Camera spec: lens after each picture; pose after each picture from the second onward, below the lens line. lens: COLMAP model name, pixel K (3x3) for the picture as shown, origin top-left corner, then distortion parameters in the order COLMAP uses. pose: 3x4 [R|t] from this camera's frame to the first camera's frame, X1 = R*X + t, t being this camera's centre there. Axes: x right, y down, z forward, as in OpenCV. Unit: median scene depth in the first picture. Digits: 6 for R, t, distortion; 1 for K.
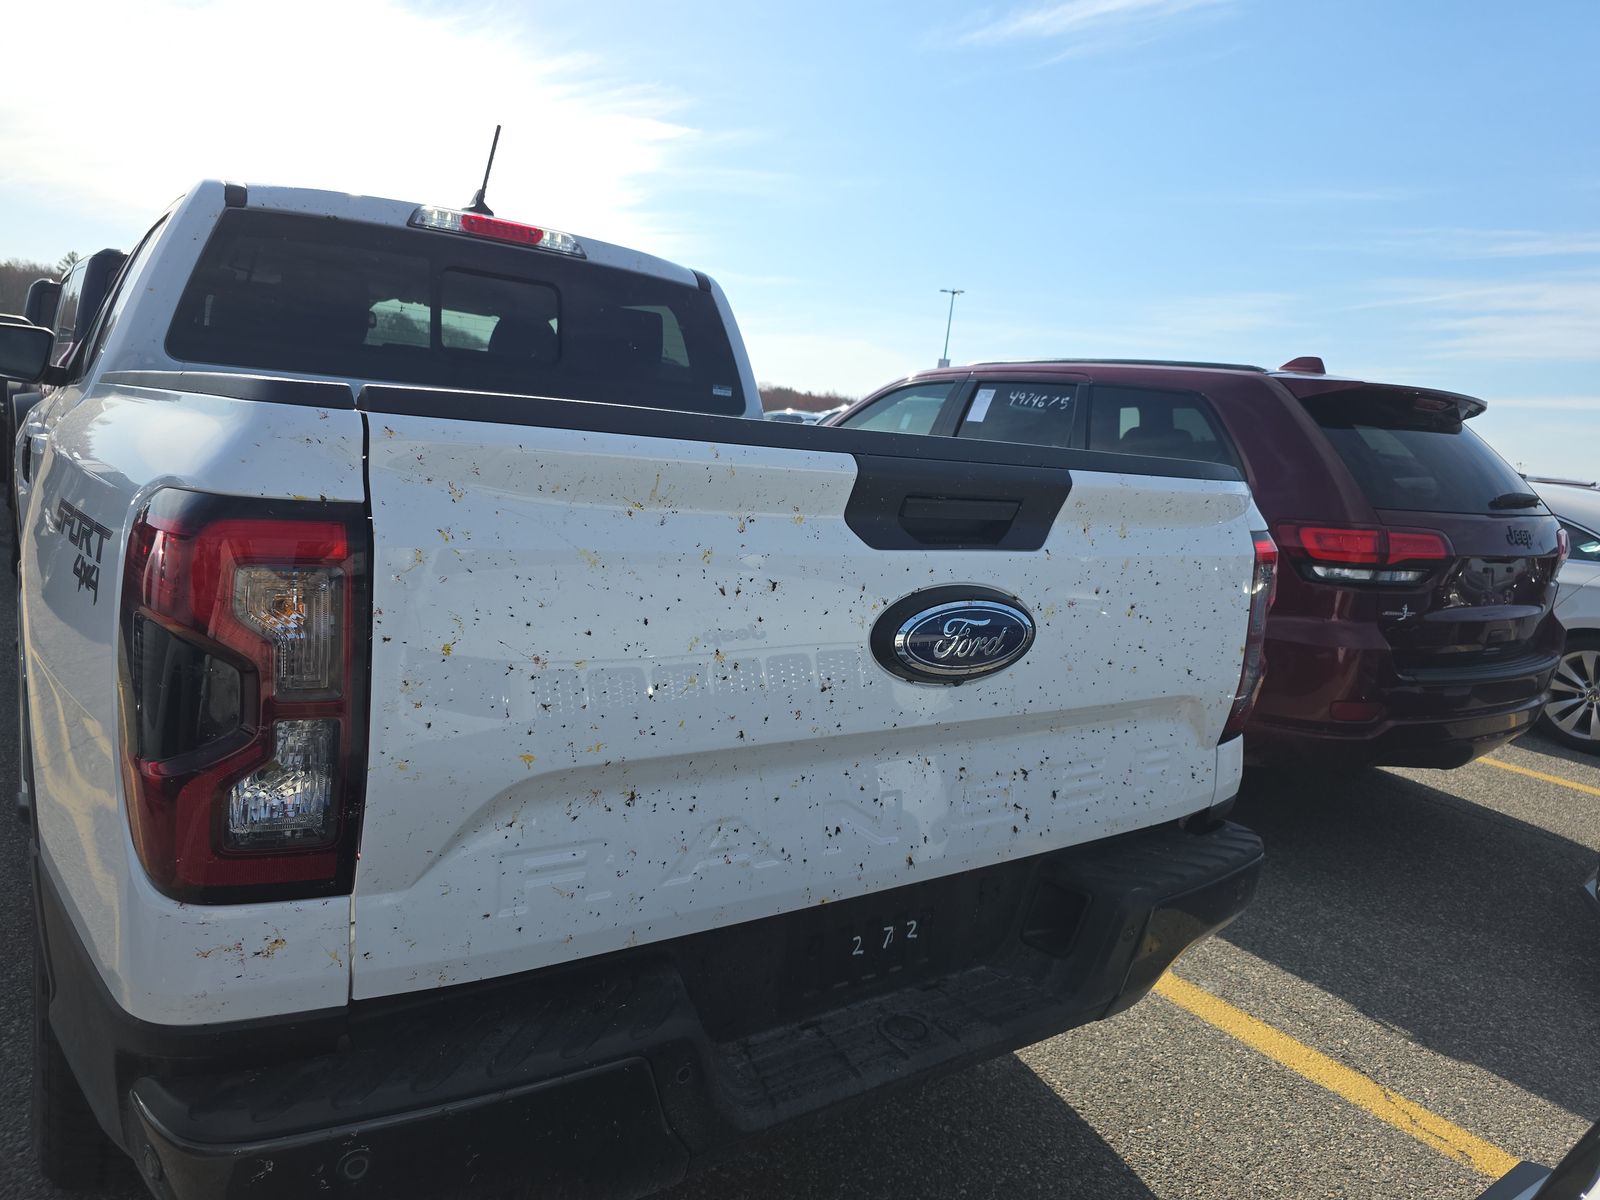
lens RADIAL K [[1071.2, 0, 800.0], [0, 1071.2, 600.0], [0, 0, 1]] dist [0.109747, -0.103046]
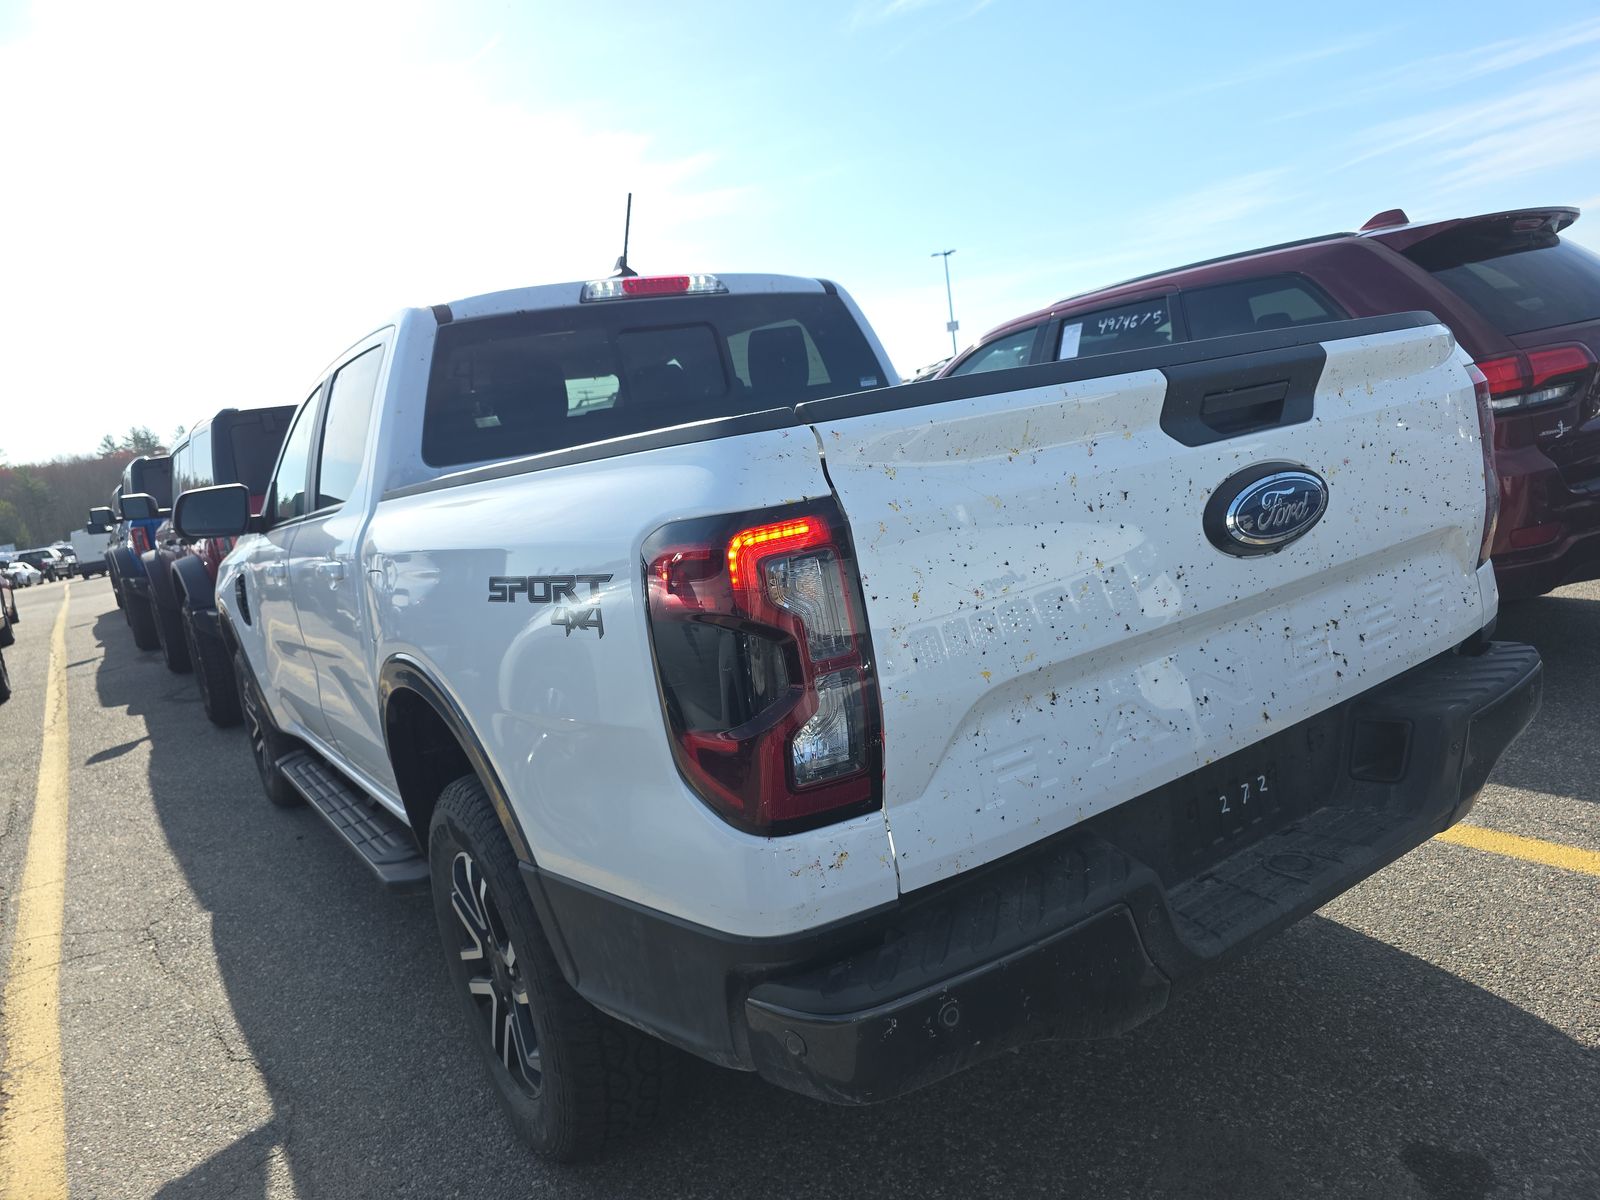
lens RADIAL K [[1075.2, 0, 798.8], [0, 1075.2, 618.1], [0, 0, 1]] dist [0.092285, -0.049924]
pose [[0.970072, -0.235122, -0.060647, -0.254434], [0.235950, 0.971741, 0.006781, 0.019069], [0.057339, -0.020887, 0.998136, -0.148151]]
